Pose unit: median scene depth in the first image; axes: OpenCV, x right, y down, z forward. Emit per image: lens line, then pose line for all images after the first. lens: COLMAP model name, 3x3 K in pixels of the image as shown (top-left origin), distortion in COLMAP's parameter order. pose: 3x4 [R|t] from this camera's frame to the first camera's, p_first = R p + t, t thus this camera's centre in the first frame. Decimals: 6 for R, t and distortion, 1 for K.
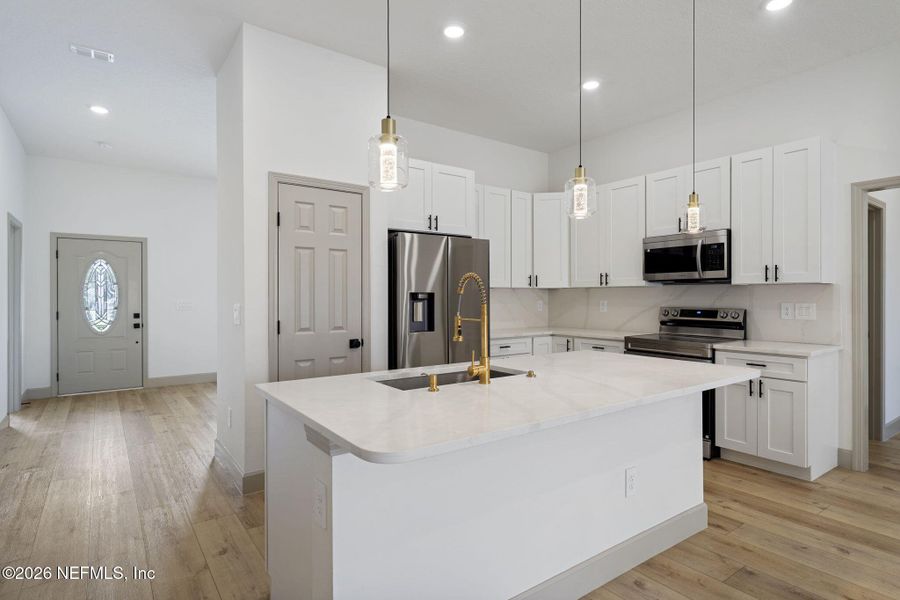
lens RADIAL K [[483.8, 0, 455.3], [0, 483.8, 299.3], [0, 0, 1]] dist [0.002206, 0.000632]
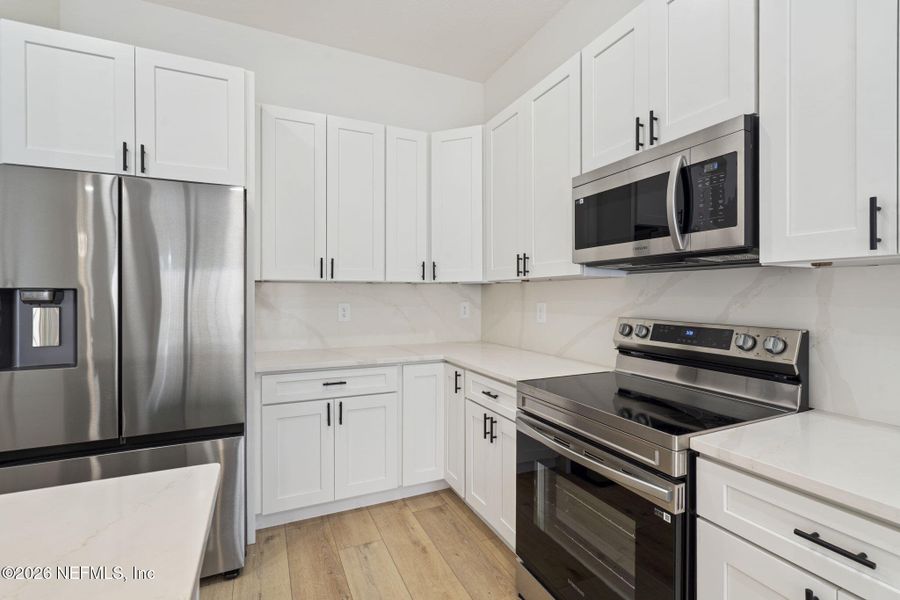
lens RADIAL K [[414.9, 0, 458.7], [0, 414.9, 295.4], [0, 0, 1]] dist [0.008154, -0.001758]
pose [[0.980527, 0.002574, -0.196368, 0.357136], [-0.003984, 0.999969, -0.006788, -0.003613], [0.196345, 0.007438, 0.980507, 0.563435]]
